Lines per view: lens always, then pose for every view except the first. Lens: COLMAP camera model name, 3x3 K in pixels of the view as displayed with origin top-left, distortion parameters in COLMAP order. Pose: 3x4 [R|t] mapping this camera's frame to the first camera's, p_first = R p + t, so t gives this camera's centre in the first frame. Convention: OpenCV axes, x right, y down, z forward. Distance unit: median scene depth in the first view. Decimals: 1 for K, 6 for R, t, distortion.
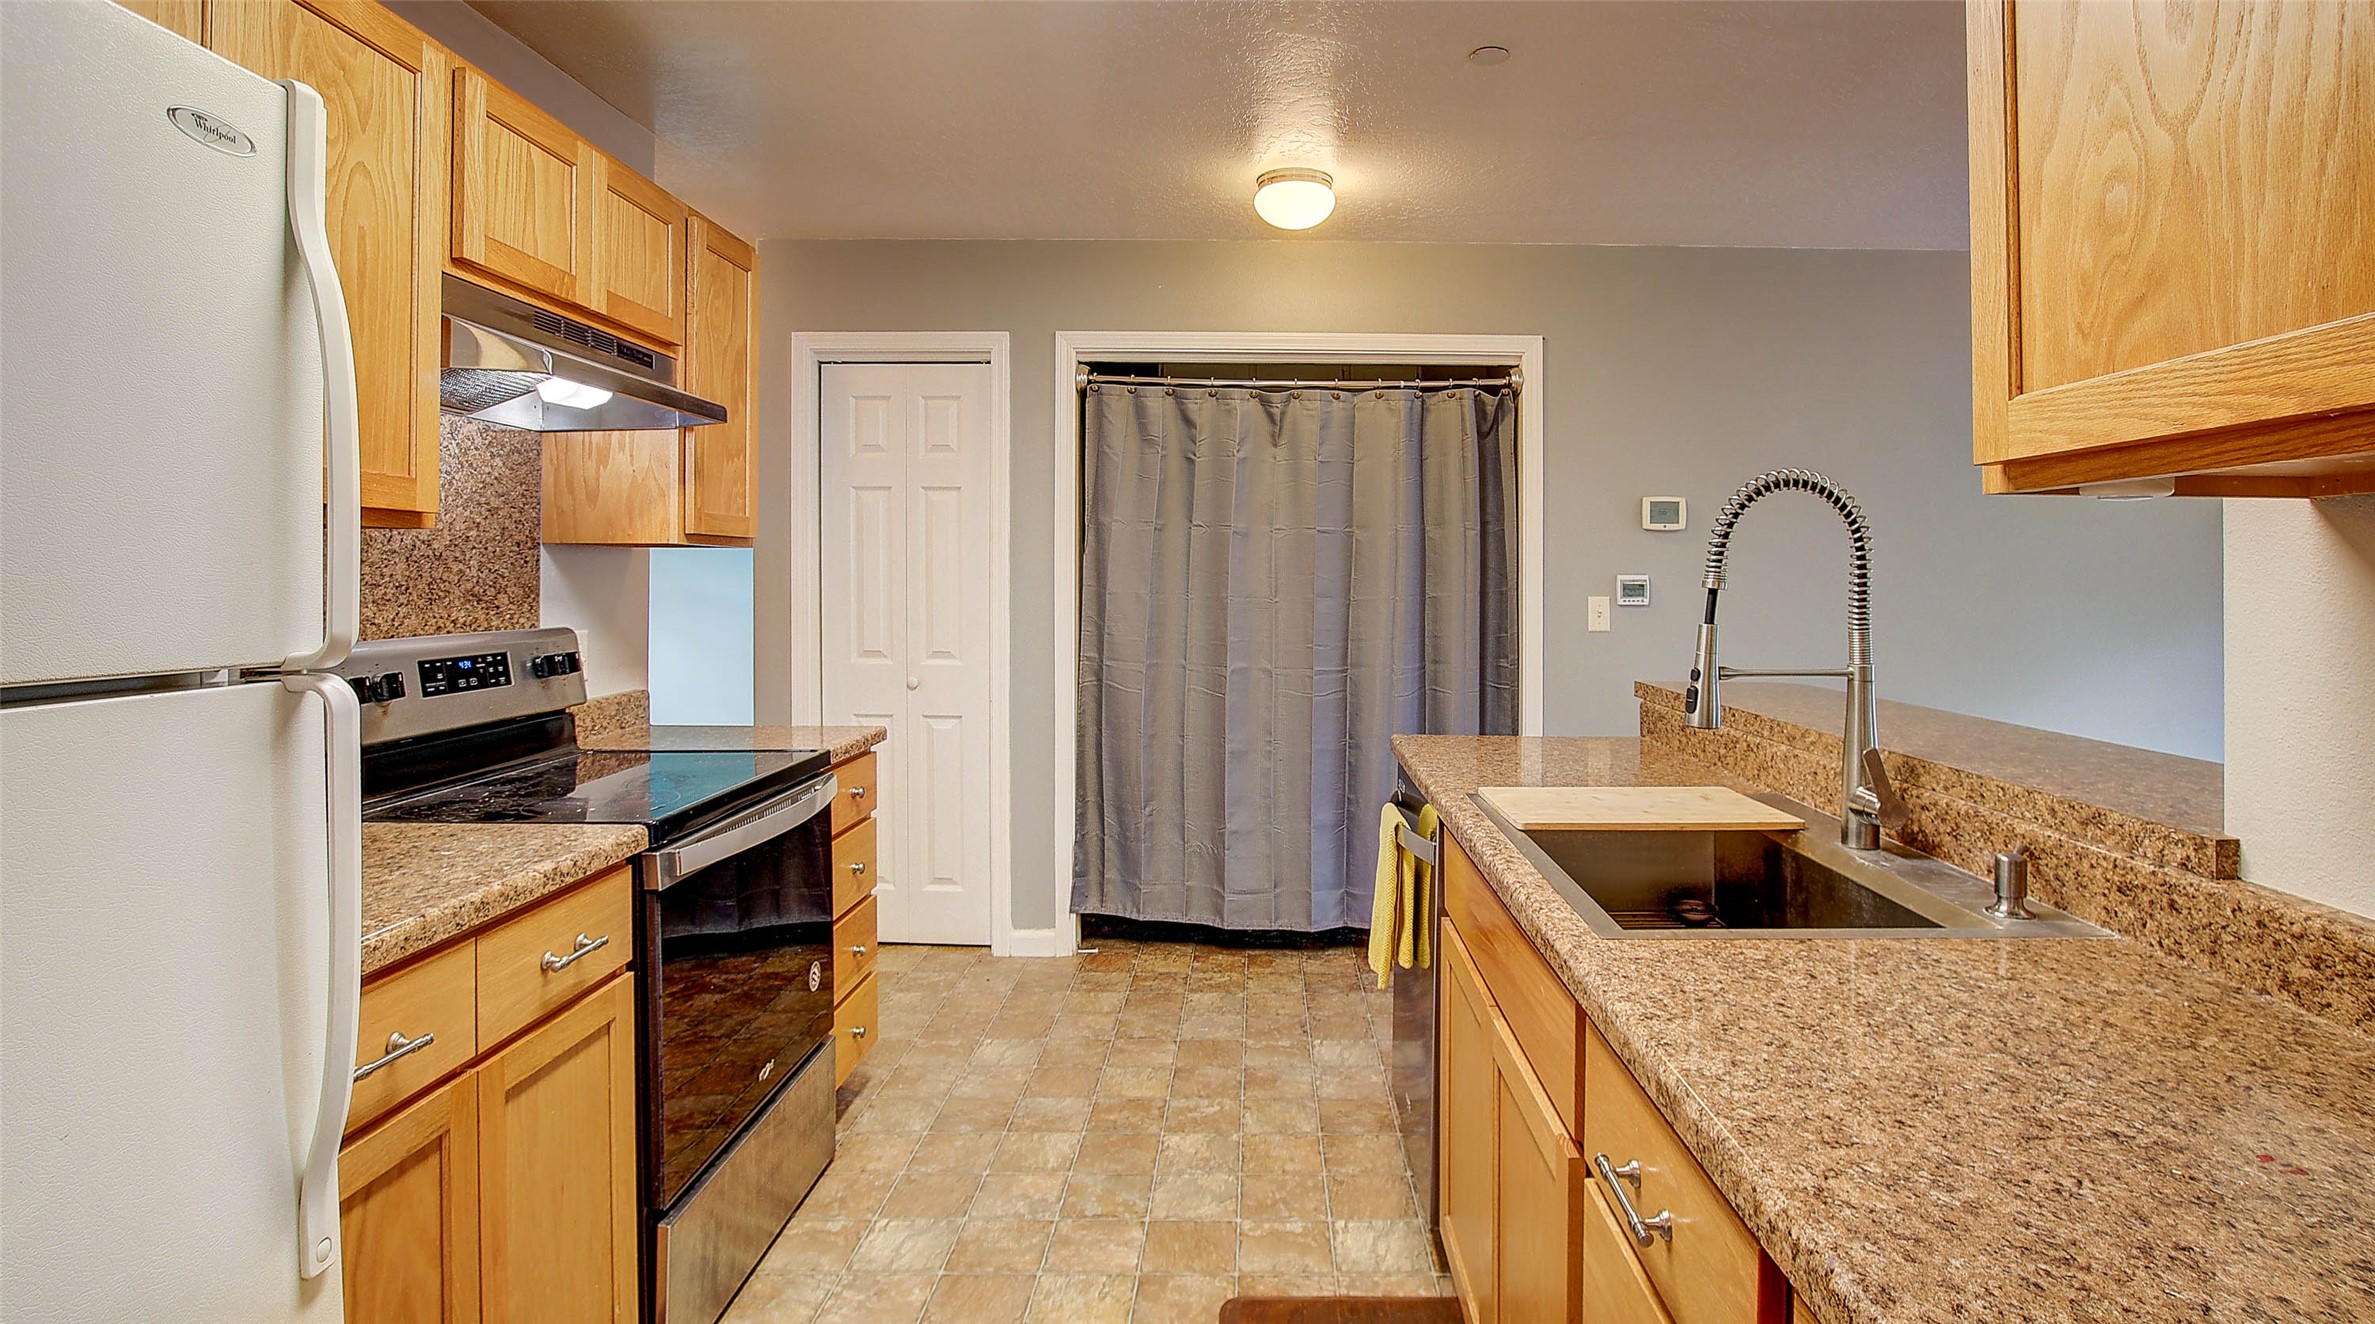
lens RADIAL K [[1154.6, 0, 1270.5], [0, 1154.6, 569.5], [0, 0, 1]] dist [-0.030947, 0.002286]
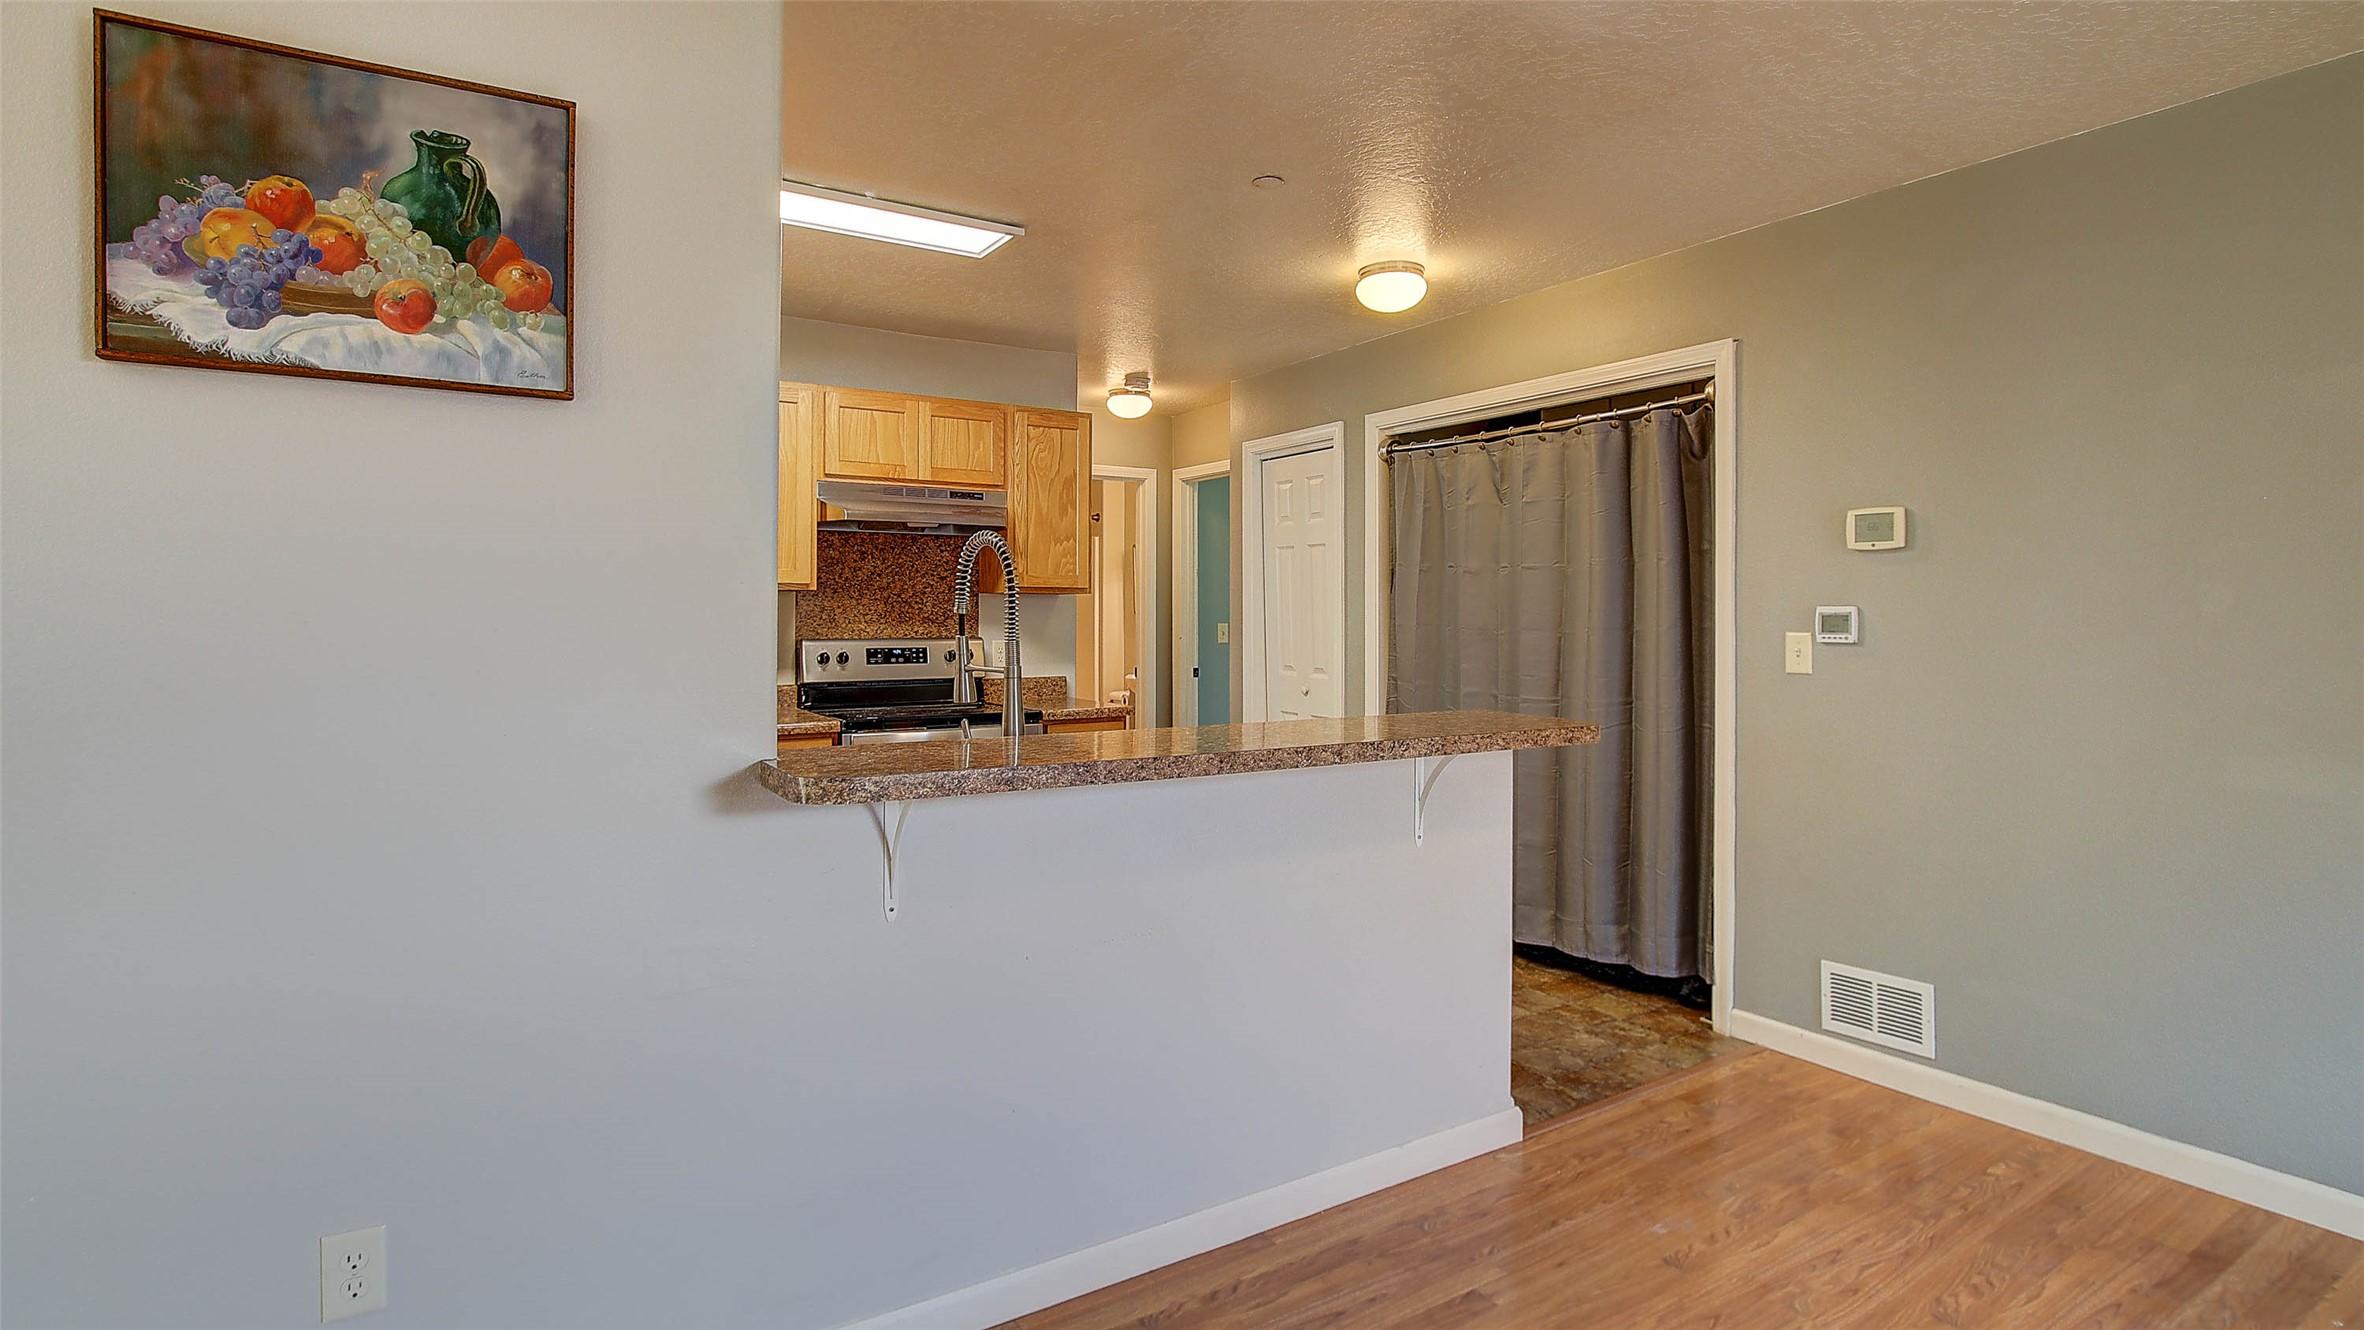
lens RADIAL K [[1159.5, 0, 1196.5], [0, 1159.5, 598.4], [0, 0, 1]] dist [-0.029041, 0.003691]
pose [[0.525384, -0.014375, -0.850744, 0.775244], [0.004659, 0.999891, -0.014019, 0.008855], [0.850853, 0.003402, 0.525393, 0.181527]]
